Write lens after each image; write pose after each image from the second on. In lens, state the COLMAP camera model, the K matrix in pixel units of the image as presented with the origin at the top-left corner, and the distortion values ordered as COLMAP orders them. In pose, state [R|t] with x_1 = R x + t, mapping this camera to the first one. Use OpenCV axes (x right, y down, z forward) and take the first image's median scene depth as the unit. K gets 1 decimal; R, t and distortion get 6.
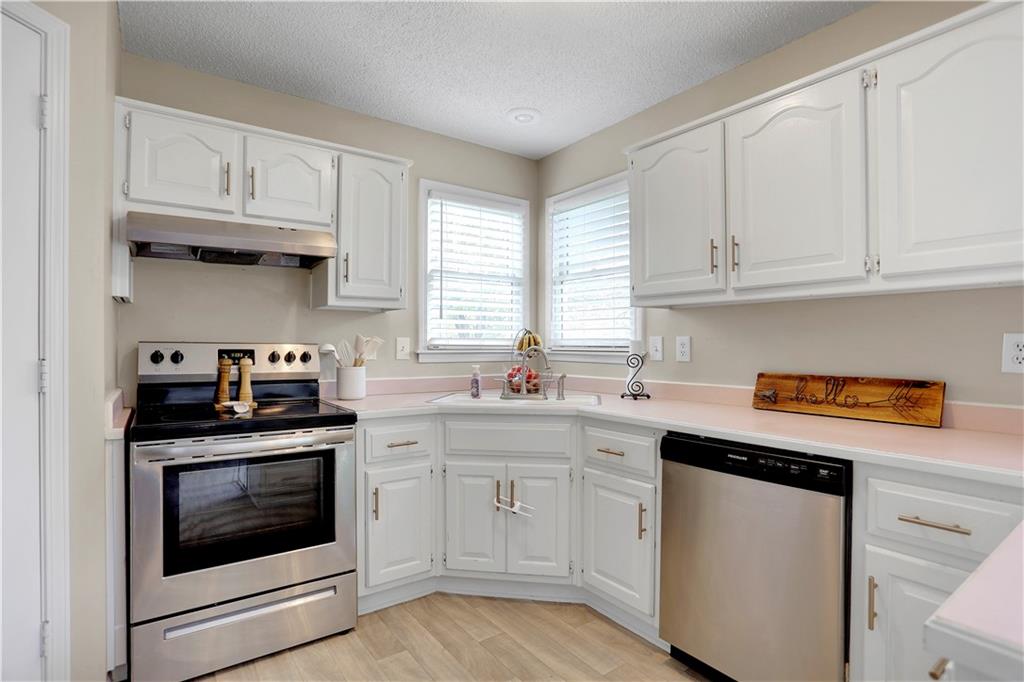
lens RADIAL K [[506.3, 0, 509.6], [0, 506.3, 344.7], [0, 0, 1]] dist [-0.016119, 0.001341]
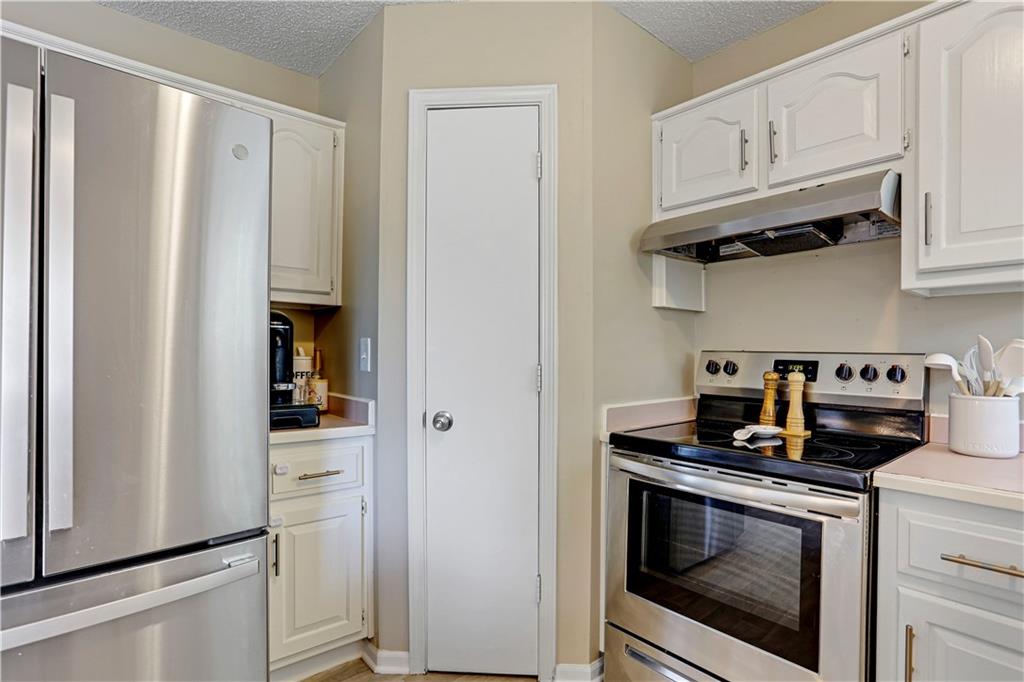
lens RADIAL K [[526.0, 0, 511.8], [0, 526.0, 356.7], [0, 0, 1]] dist [-0.060088, 0.000574]
pose [[0.064211, -0.000209, -0.997936, 0.237929], [-0.009332, 0.999956, -0.000810, 0.008830], [0.997893, 0.009365, 0.064206, 0.558157]]
